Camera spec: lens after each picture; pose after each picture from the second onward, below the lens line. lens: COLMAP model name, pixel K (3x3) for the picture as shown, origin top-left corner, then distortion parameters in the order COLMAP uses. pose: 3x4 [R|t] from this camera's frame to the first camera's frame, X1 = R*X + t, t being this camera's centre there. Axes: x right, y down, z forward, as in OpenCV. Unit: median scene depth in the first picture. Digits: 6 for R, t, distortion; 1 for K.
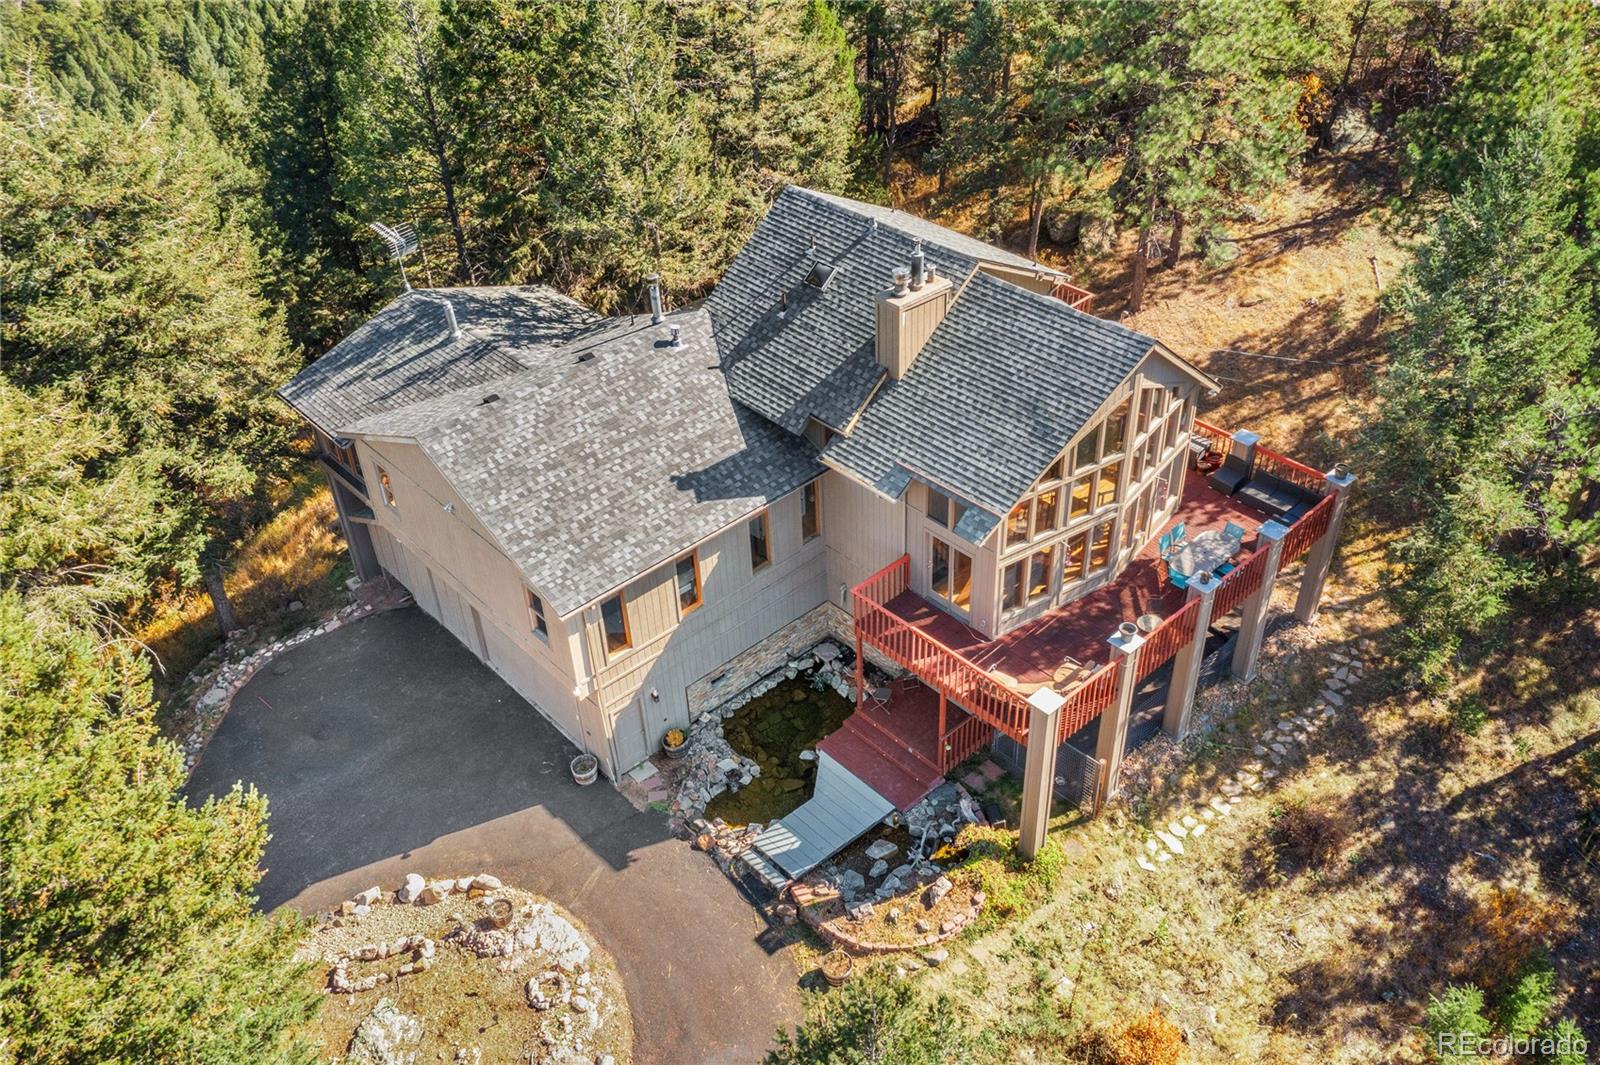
lens RADIAL K [[1251.6, 0, 800.0], [0, 1251.6, 532.5], [0, 0, 1]] dist [-0.006108, -0.003607]
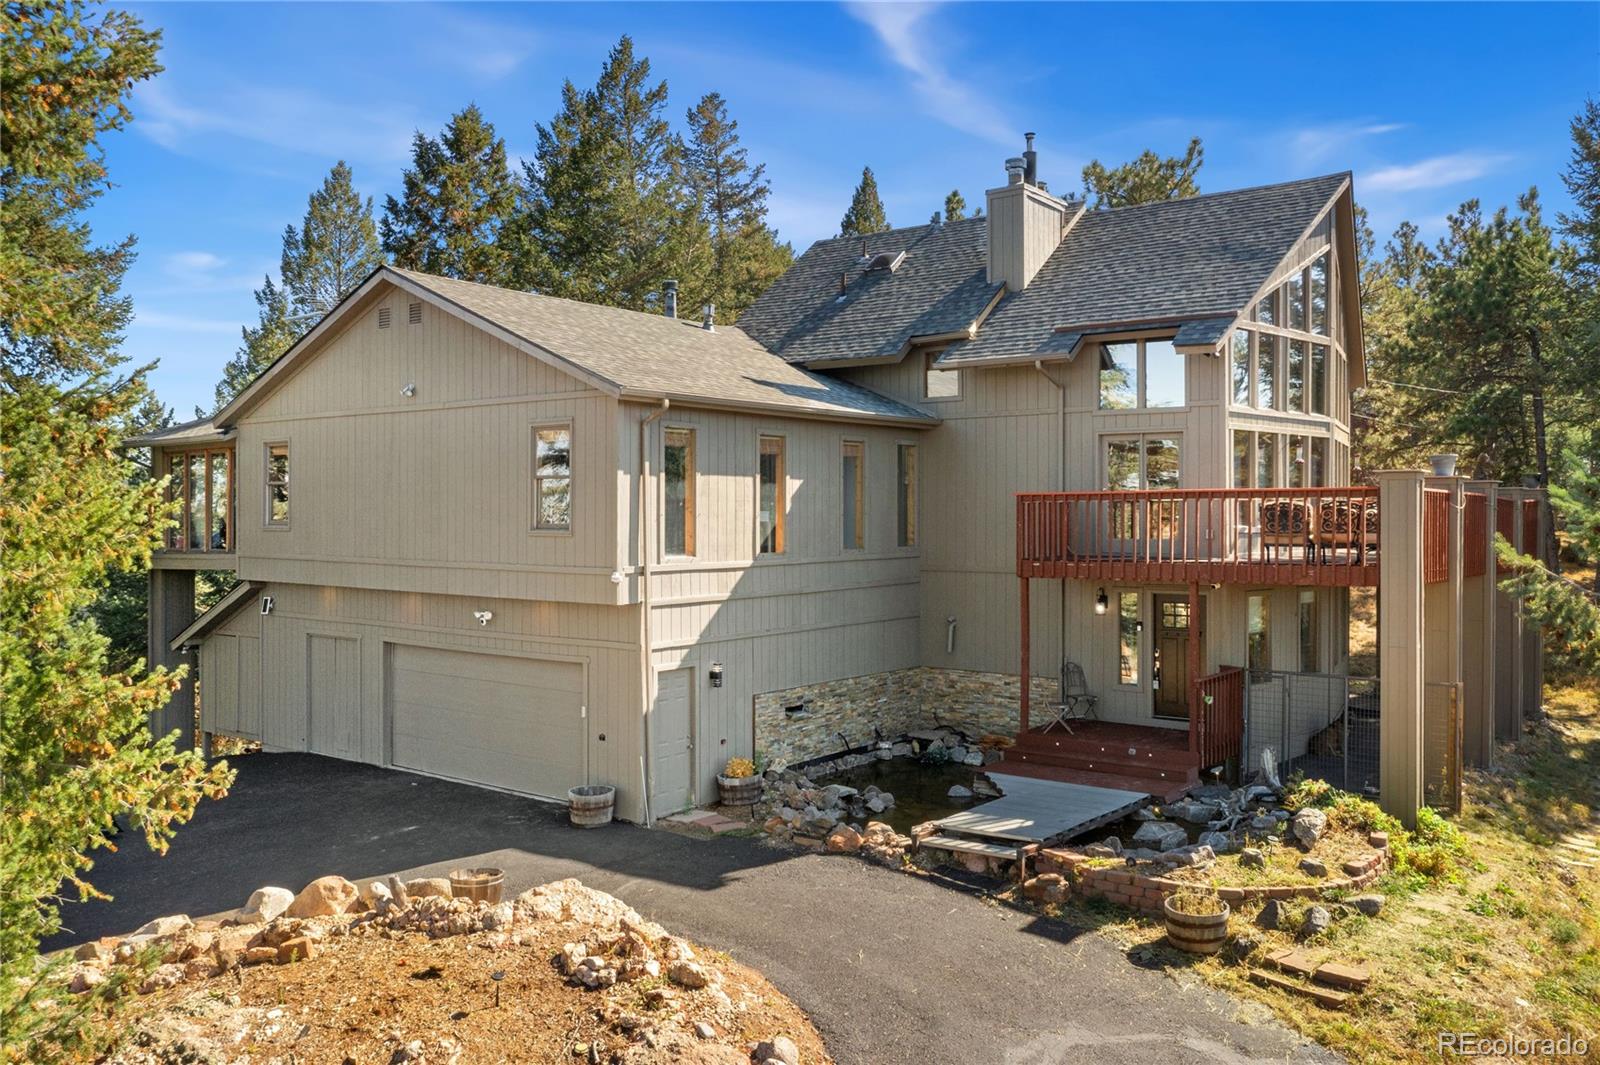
lens RADIAL K [[1251.6, 0, 800.0], [0, 1251.6, 532.5], [0, 0, 1]] dist [-0.006108, -0.003607]
pose [[0.983068, 0.037670, 0.179330, -0.204919], [0.074235, 0.812867, -0.577700, 0.469337], [-0.167533, 0.581230, 0.796306, 0.515001]]
